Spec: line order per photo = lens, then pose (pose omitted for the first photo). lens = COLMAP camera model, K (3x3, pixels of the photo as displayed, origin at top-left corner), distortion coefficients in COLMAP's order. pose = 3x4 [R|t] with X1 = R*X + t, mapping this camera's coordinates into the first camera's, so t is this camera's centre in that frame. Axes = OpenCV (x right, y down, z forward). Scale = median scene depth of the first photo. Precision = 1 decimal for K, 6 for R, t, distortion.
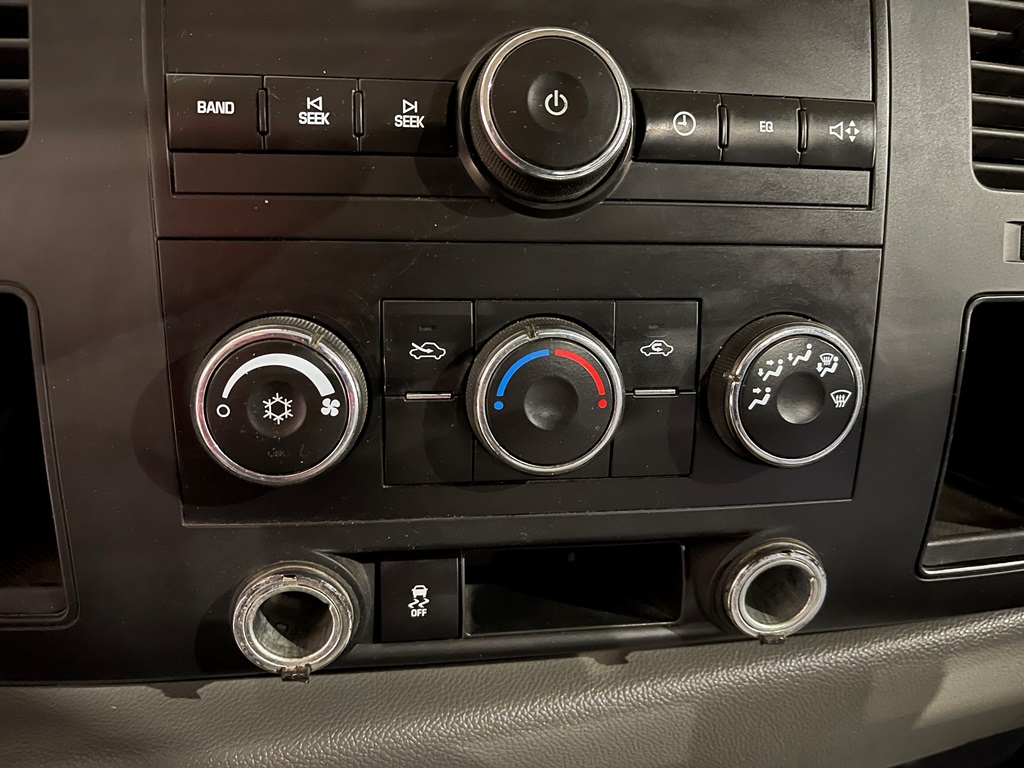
lens RADIAL K [[762.6, 0, 509.4], [0, 762.6, 382.8], [0, 0, 1]] dist [0.033007, -0.046521]
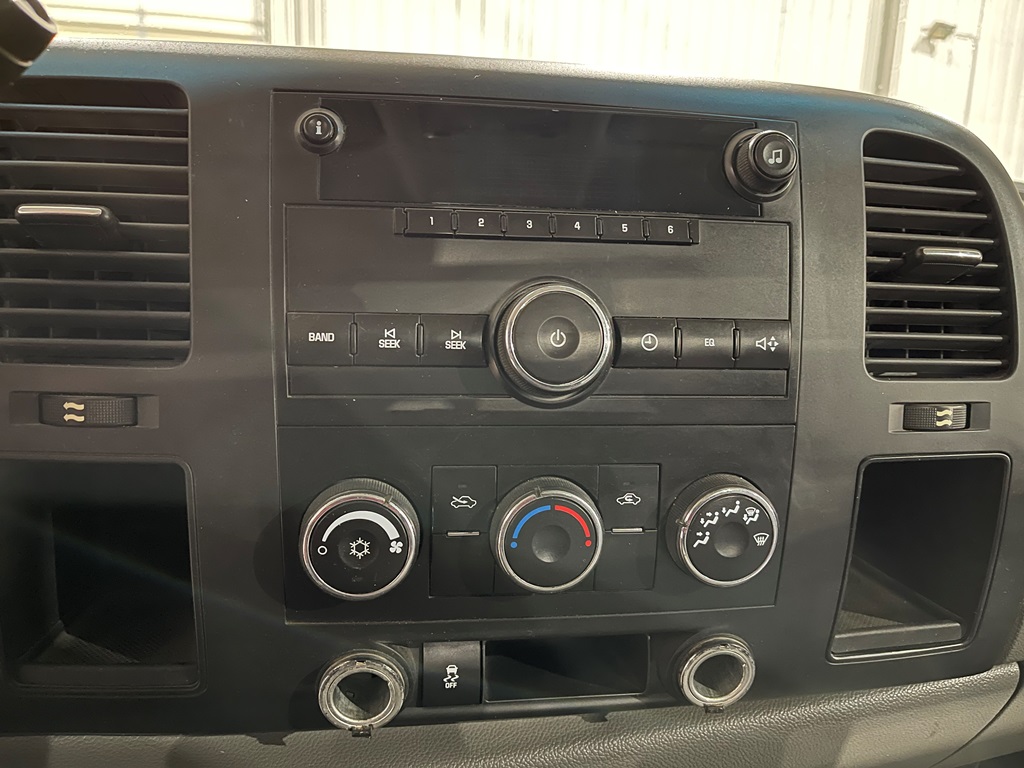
lens RADIAL K [[762.6, 0, 508.0], [0, 762.6, 384.3], [0, 0, 1]] dist [0.033007, -0.046521]
pose [[0.999812, 0.018557, -0.005585, -0.020911], [-0.018636, 0.999723, -0.014380, -0.226421], [0.005317, 0.014482, 0.999881, -0.380391]]
